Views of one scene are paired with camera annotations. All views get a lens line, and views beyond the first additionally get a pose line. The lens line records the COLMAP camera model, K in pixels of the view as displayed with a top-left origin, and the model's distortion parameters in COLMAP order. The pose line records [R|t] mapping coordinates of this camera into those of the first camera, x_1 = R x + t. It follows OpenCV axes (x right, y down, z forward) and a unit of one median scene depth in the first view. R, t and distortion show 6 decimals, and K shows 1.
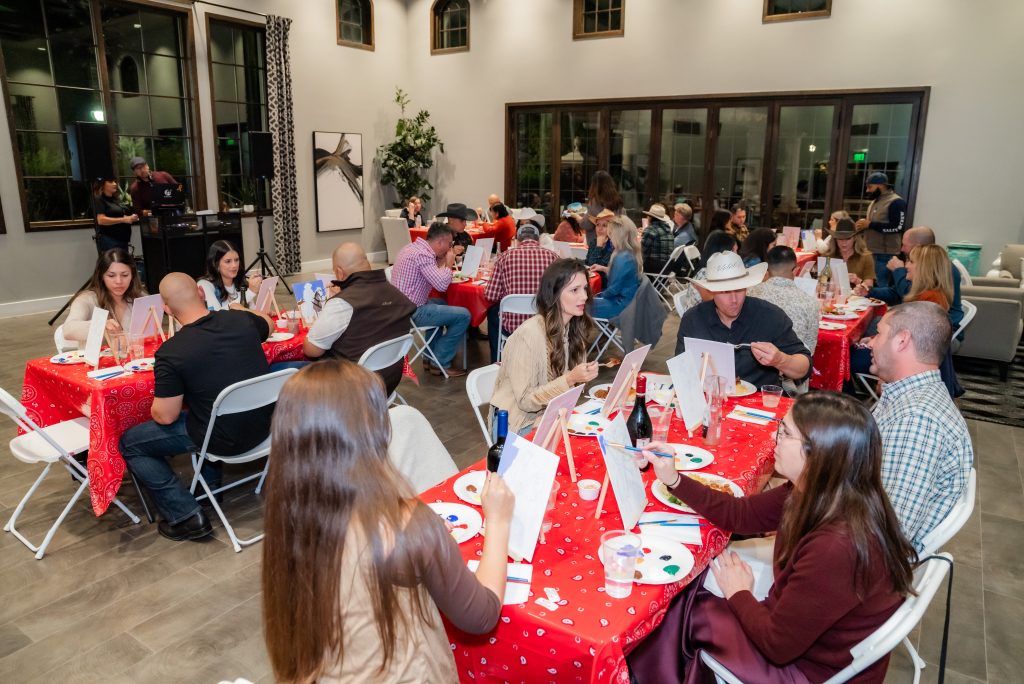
lens RADIAL K [[699.8, 0, 512.0], [0, 699.8, 342.0], [0, 0, 1]] dist [-0.099547, 0.093838]
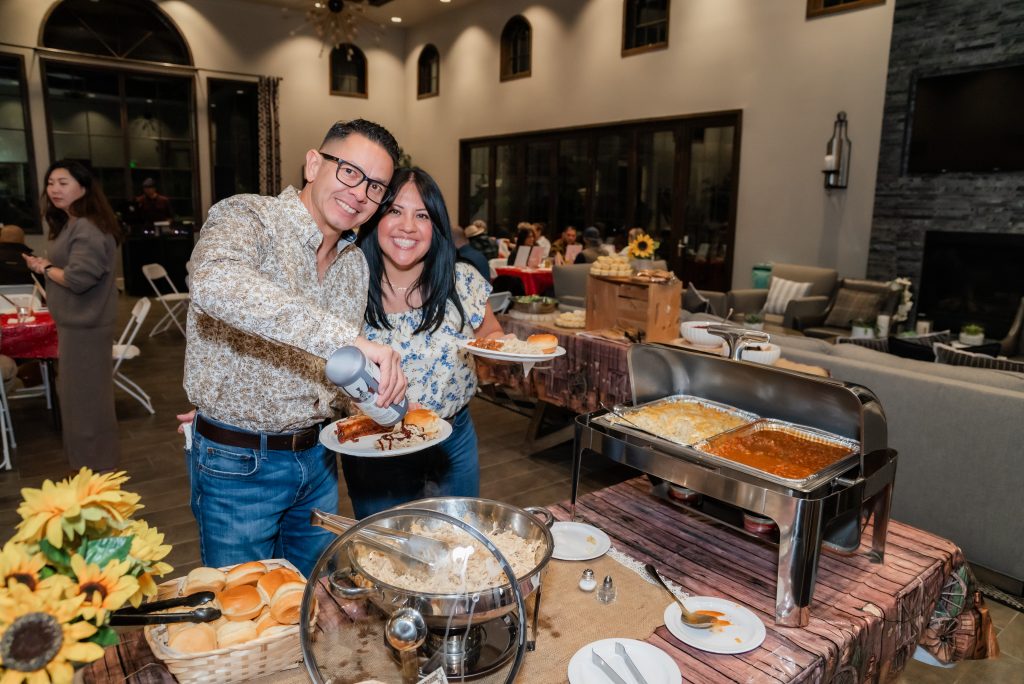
lens RADIAL K [[699.8, 0, 512.0], [0, 699.8, 342.0], [0, 0, 1]] dist [-0.099547, 0.093838]
pose [[0.953376, 0.062092, -0.295327, 0.455507], [-0.078166, 0.996016, -0.042923, 0.034132], [0.291486, 0.064006, 0.954431, -0.051234]]
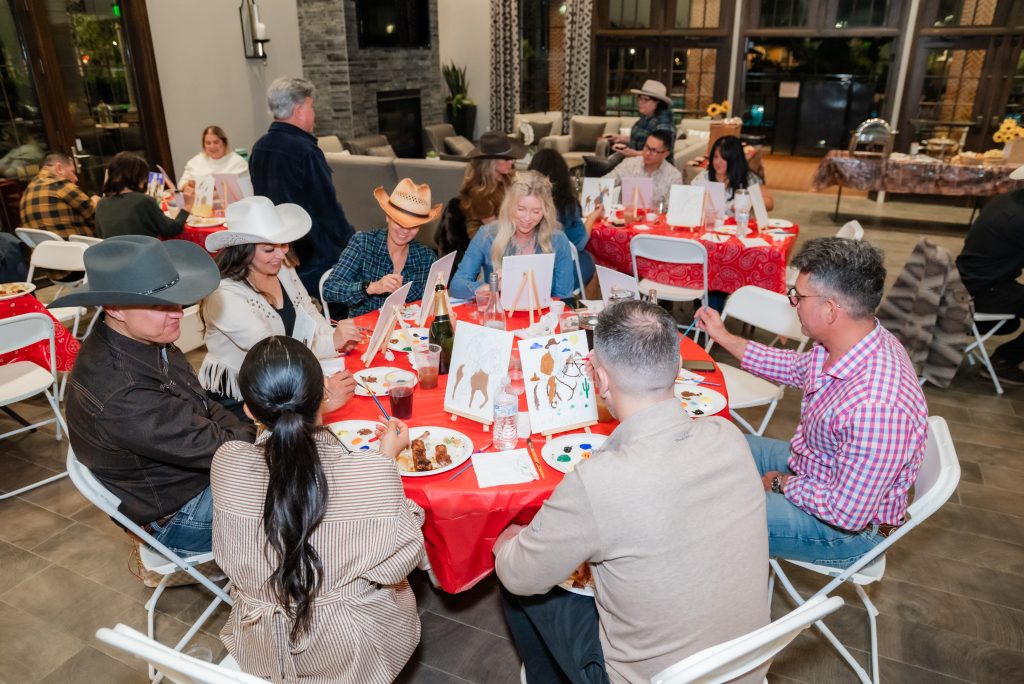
lens RADIAL K [[699.8, 0, 512.0], [0, 699.8, 342.0], [0, 0, 1]] dist [-0.099547, 0.093838]
pose [[-0.153919, -0.390723, 0.907548, -0.198571], [0.237788, 0.876852, 0.417836, -0.148108], [-0.959044, 0.280118, -0.042055, 0.547039]]
